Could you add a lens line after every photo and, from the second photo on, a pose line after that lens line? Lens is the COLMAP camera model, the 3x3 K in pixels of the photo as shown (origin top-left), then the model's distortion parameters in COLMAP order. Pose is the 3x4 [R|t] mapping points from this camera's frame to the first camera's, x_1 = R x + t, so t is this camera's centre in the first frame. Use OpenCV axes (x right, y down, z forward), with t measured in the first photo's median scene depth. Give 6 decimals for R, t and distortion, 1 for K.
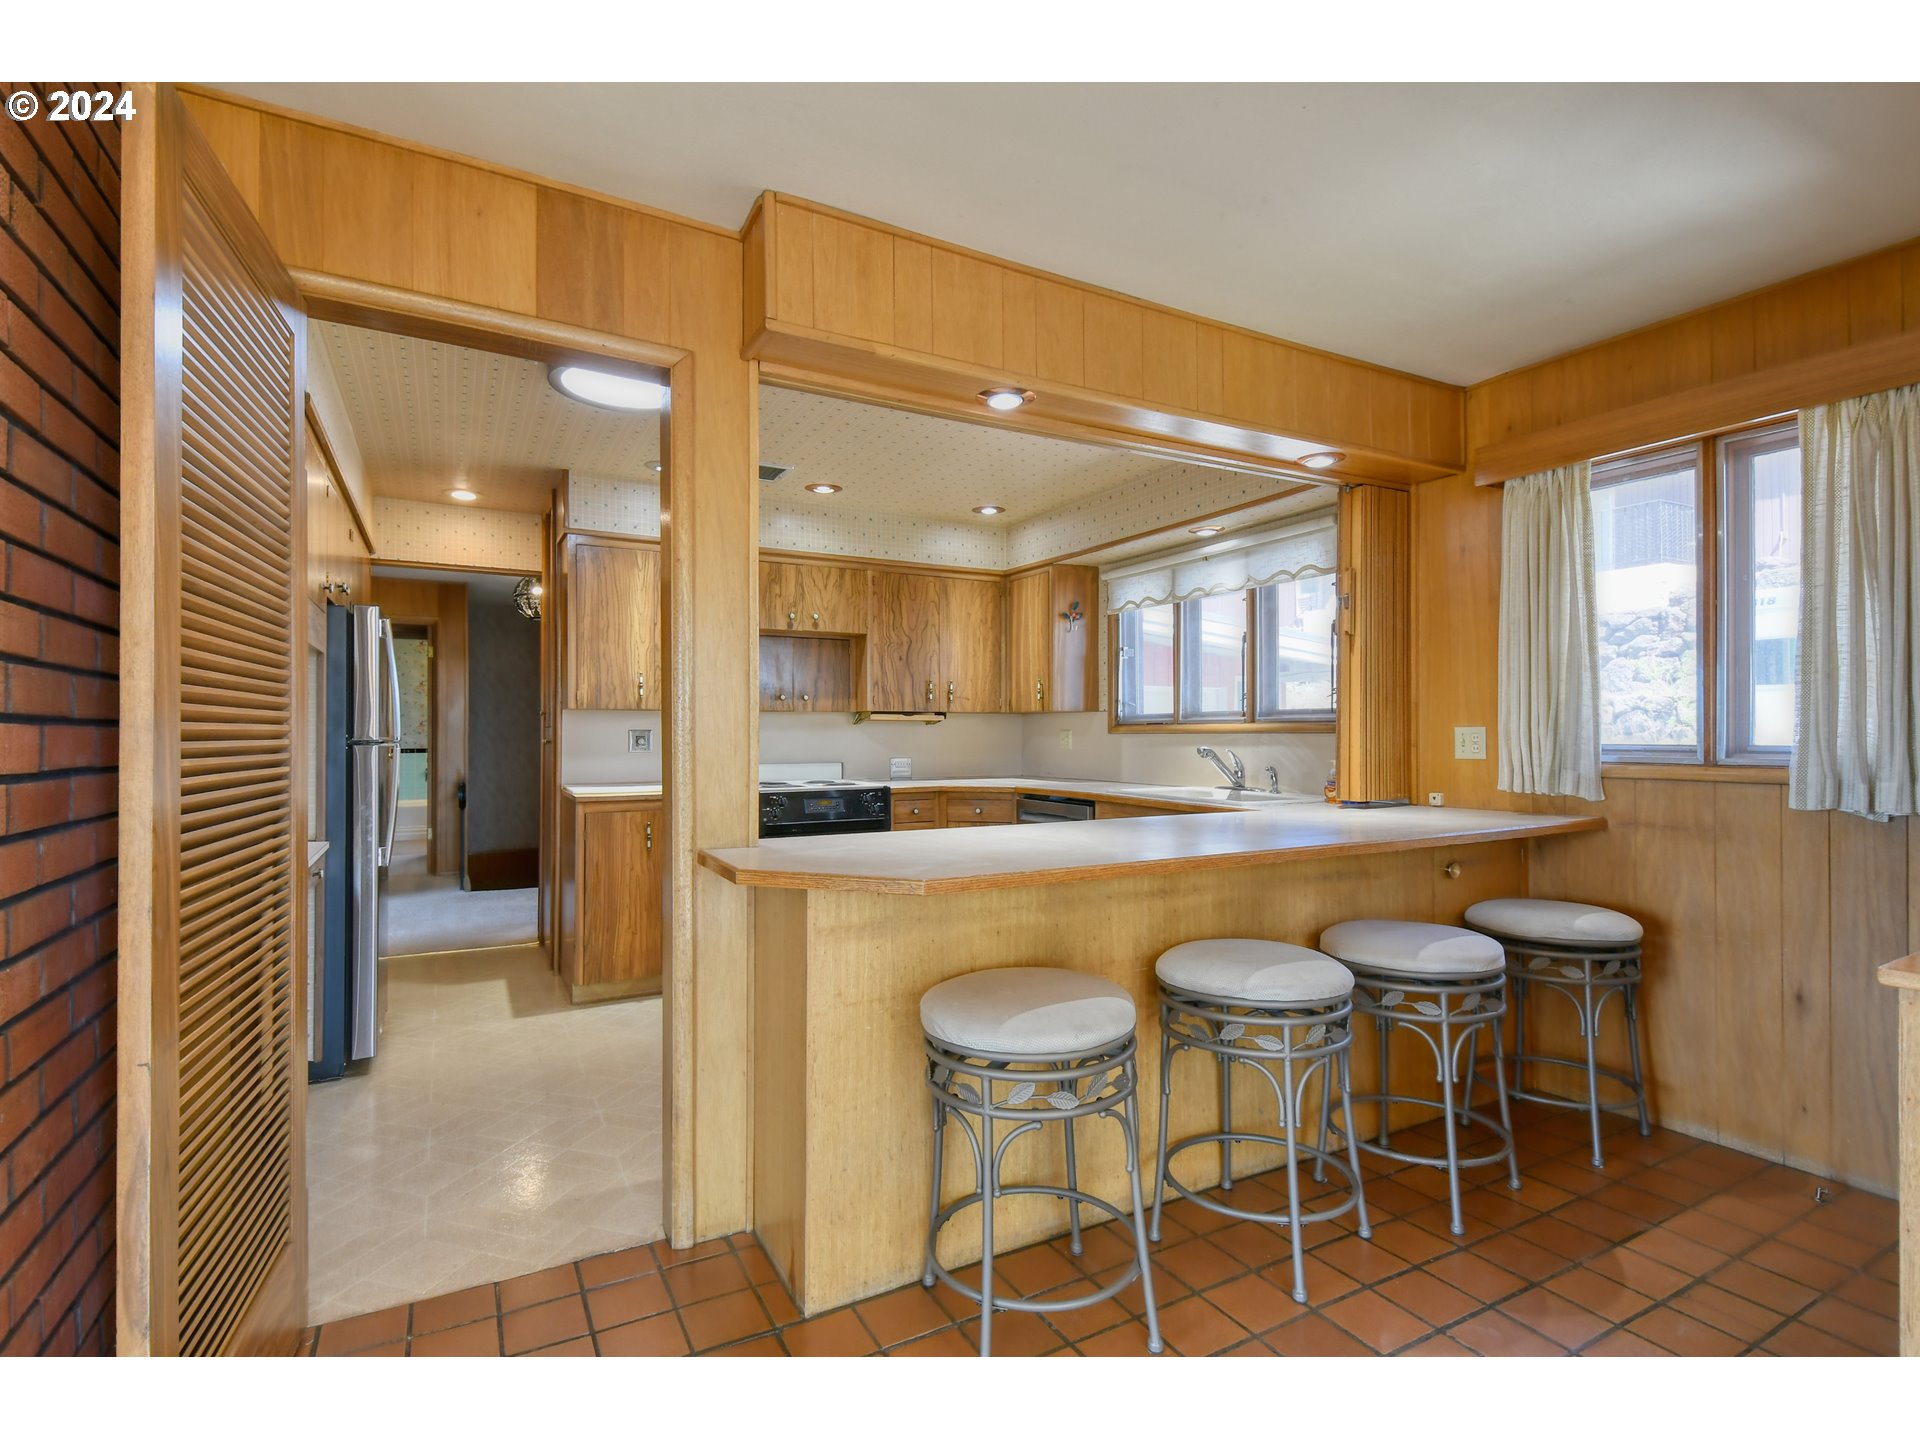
lens RADIAL K [[917.0, 0, 965.5], [0, 917.0, 729.7], [0, 0, 1]] dist [0.016681, -0.024535]
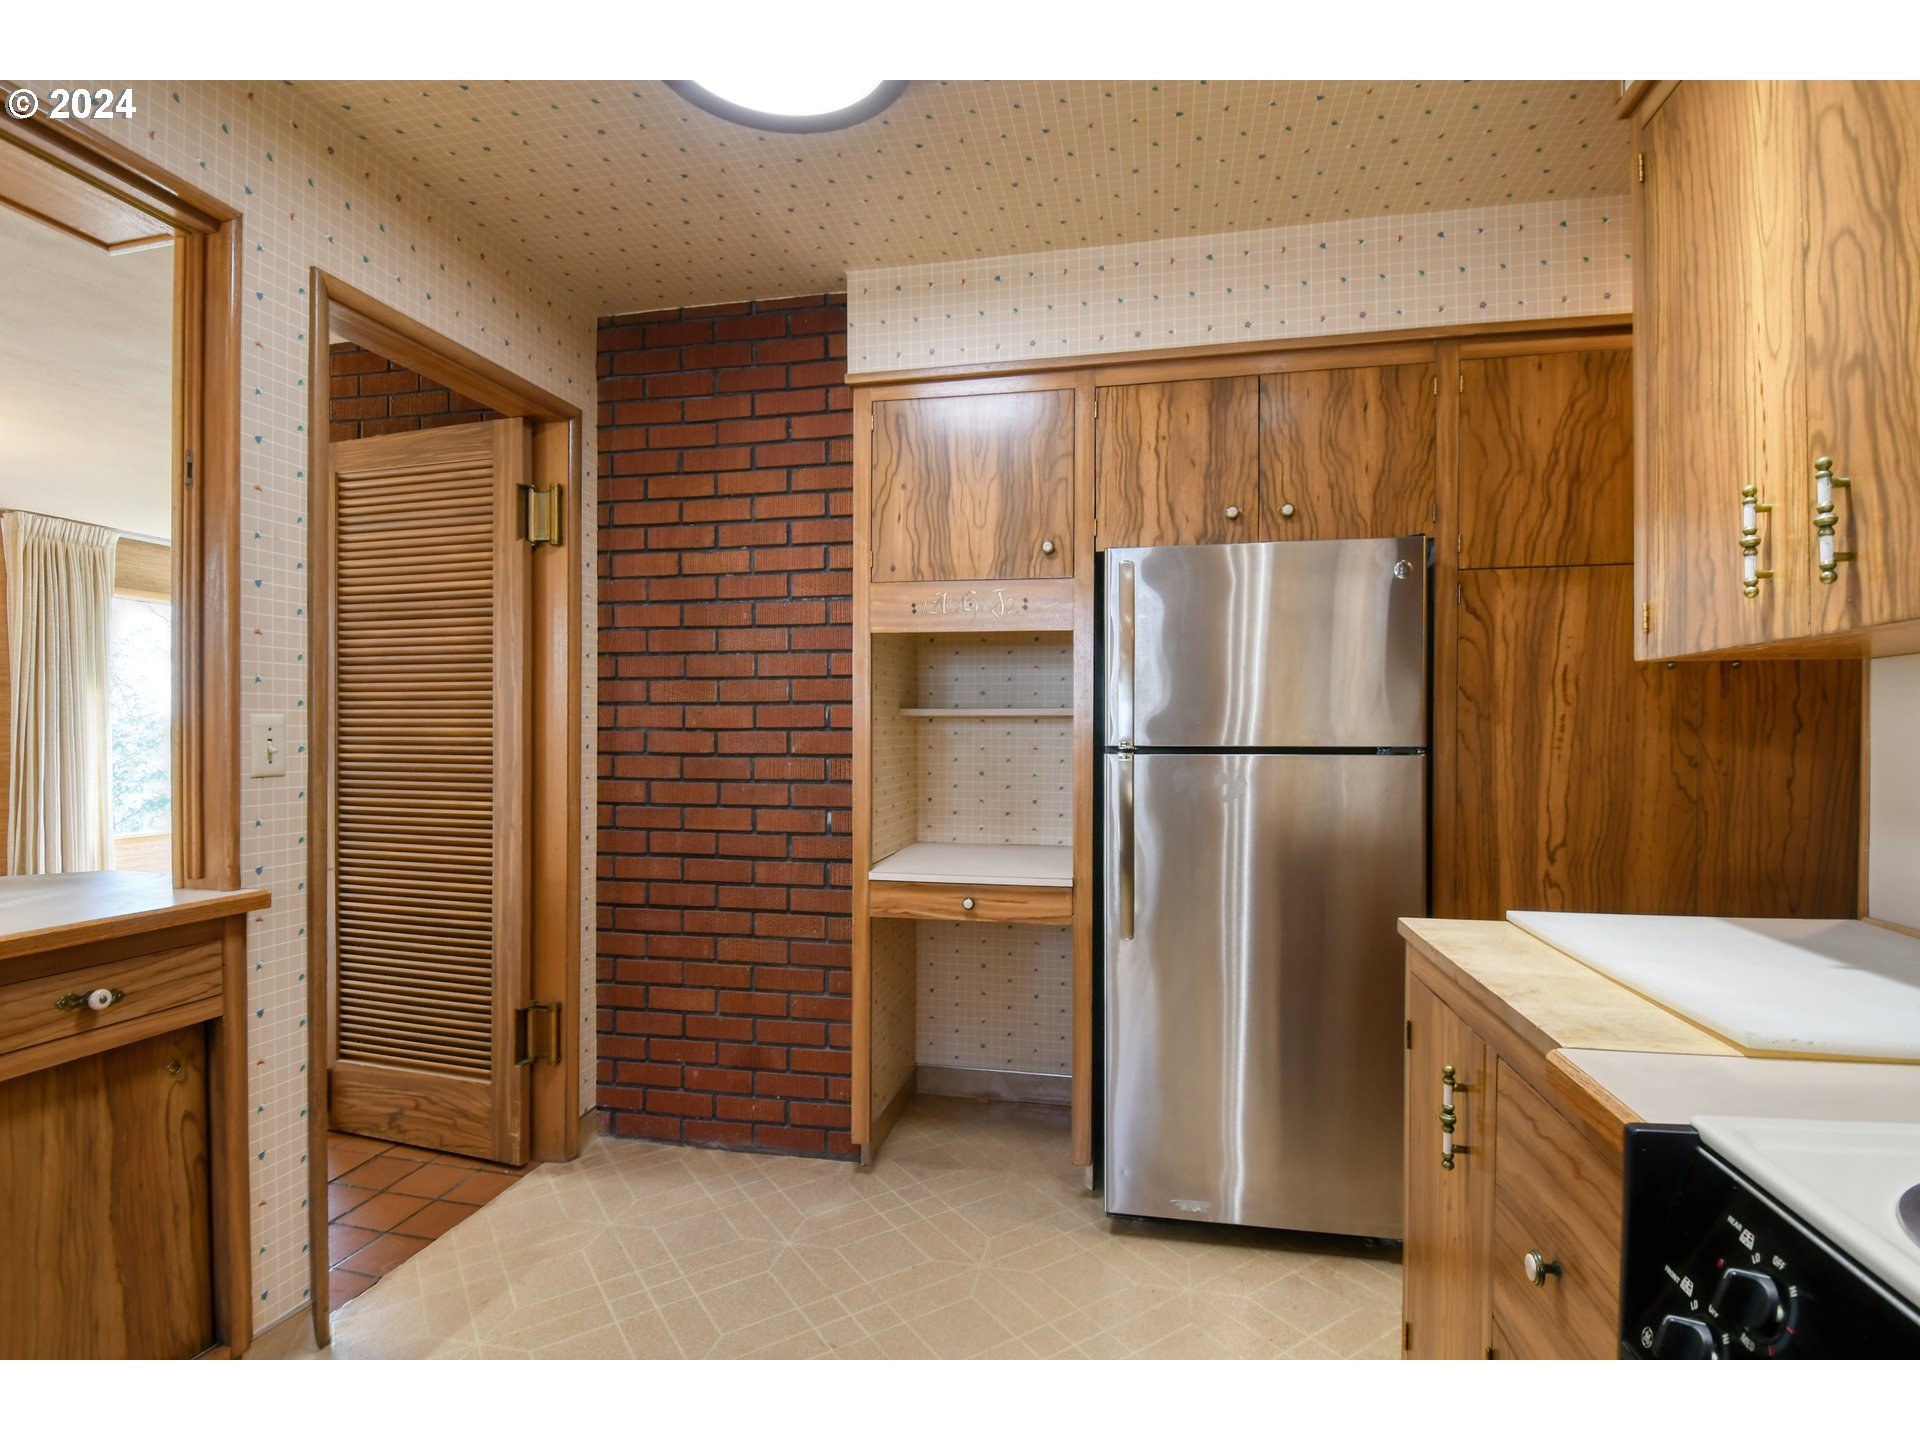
lens RADIAL K [[936.6, 0, 968.9], [0, 936.6, 738.0], [0, 0, 1]] dist [0.018423, -0.026997]
pose [[-0.651535, 0.001504, -0.758618, -0.032975], [-0.001740, 0.999992, 0.003477, 0.002001], [0.758617, 0.003585, -0.651527, 0.910752]]
